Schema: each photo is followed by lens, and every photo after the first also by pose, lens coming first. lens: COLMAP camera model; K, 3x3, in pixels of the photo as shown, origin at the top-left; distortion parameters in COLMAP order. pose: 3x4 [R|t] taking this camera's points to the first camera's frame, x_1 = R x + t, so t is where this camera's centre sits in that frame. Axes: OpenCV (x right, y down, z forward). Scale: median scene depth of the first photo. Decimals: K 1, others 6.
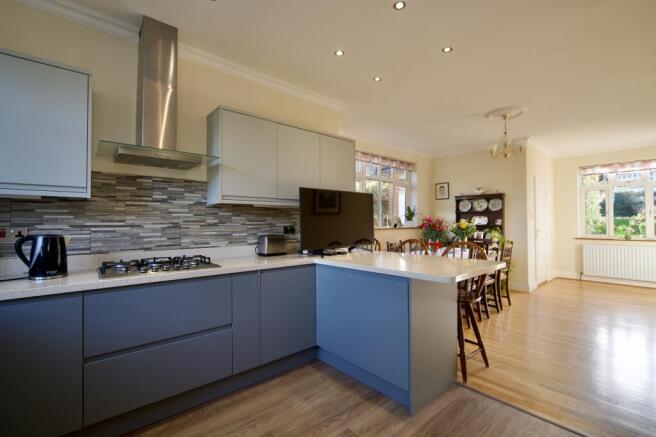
lens RADIAL K [[294.5, 0, 328.0], [0, 294.5, 218.5], [0, 0, 1]] dist [-0.003337, -0.000724]
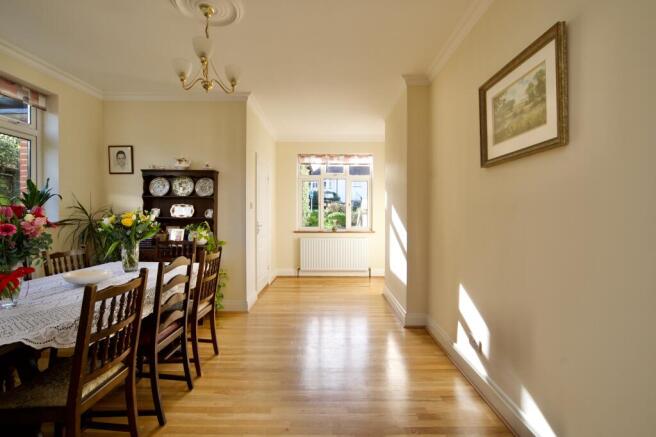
lens RADIAL K [[294.5, 0, 328.0], [0, 294.5, 218.5], [0, 0, 1]] dist [-0.003337, -0.000724]
pose [[0.668408, -0.006790, 0.743764, 0.236673], [-0.014745, 0.999641, 0.022378, 0.003939], [-0.743649, -0.025924, 0.668067, 0.317684]]
